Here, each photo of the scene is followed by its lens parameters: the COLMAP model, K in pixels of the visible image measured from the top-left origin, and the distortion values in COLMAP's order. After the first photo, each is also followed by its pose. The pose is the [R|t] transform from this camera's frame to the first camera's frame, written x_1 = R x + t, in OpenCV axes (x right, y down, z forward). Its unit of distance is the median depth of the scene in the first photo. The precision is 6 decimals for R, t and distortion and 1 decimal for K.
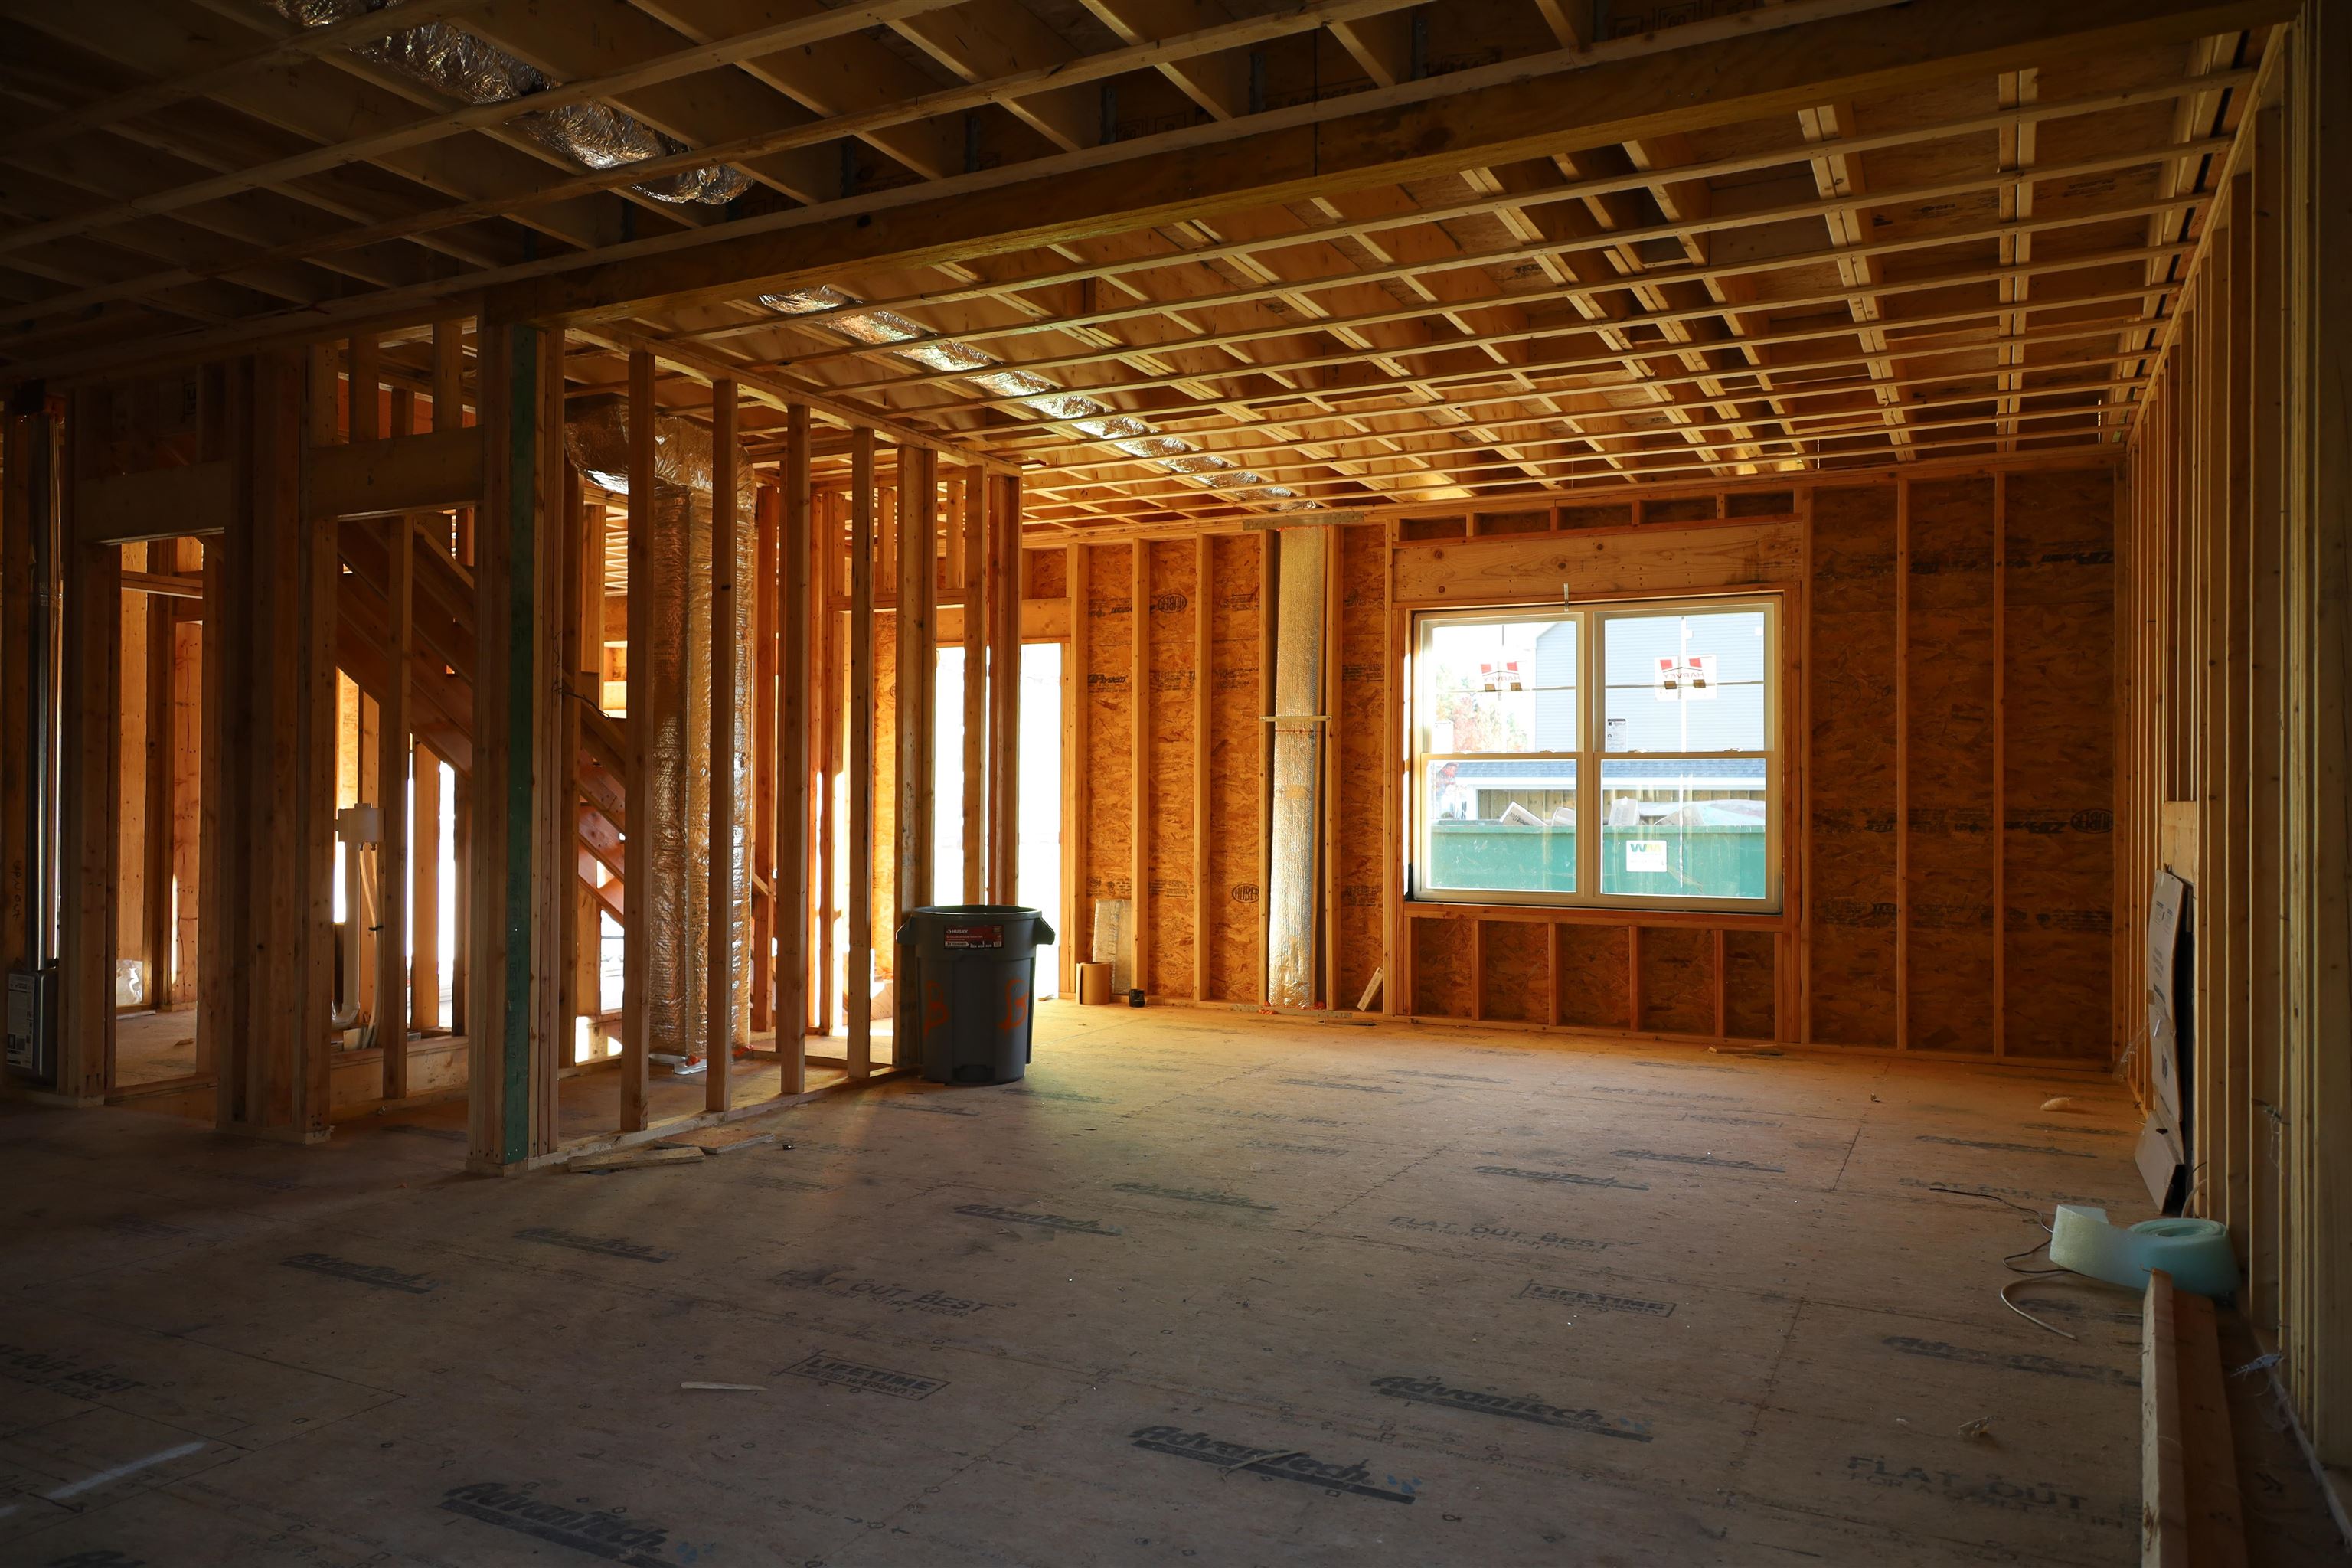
lens RADIAL K [[1609.0, 0, 1174.3], [0, 1609.0, 789.3], [0, 0, 1]] dist [0.004471, -0.002812]
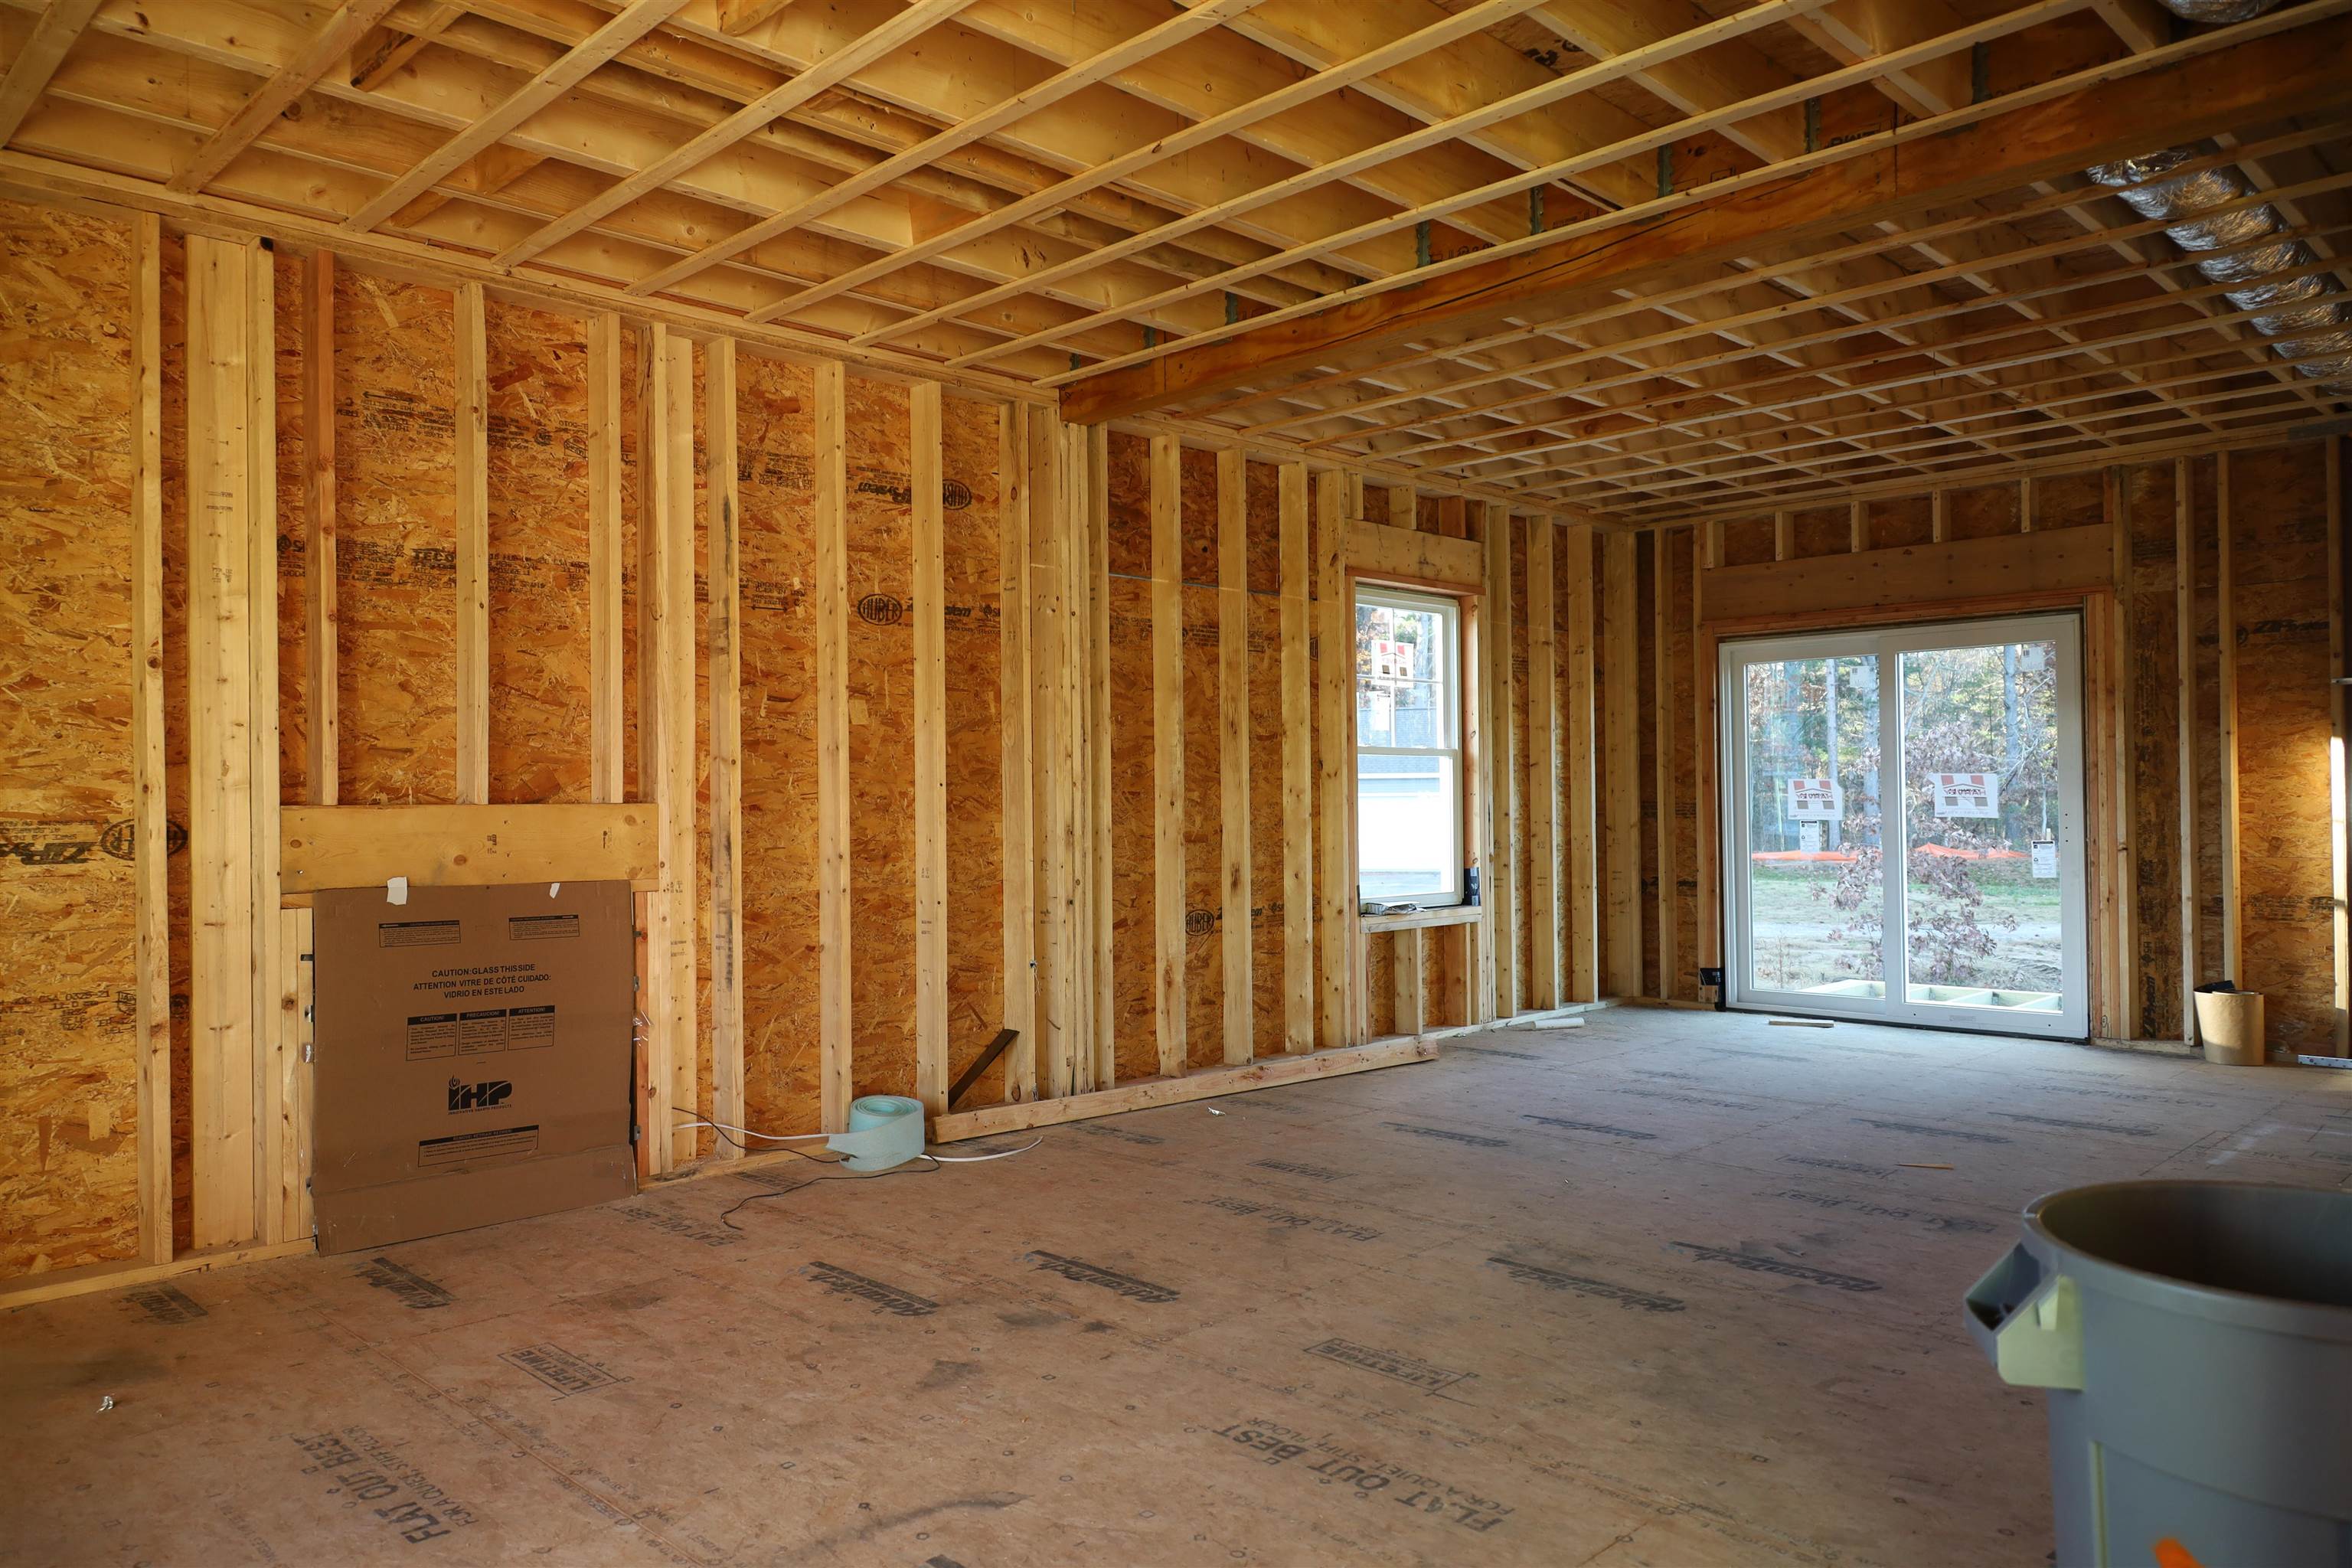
lens RADIAL K [[1613.0, 0, 1172.8], [0, 1613.0, 790.7], [0, 0, 1]] dist [0.003720, -0.000537]
pose [[-0.948631, 0.006519, 0.316316, -0.047099], [0.003063, 0.999930, -0.011421, 0.010266], [-0.316369, -0.009865, -0.948585, 1.629934]]
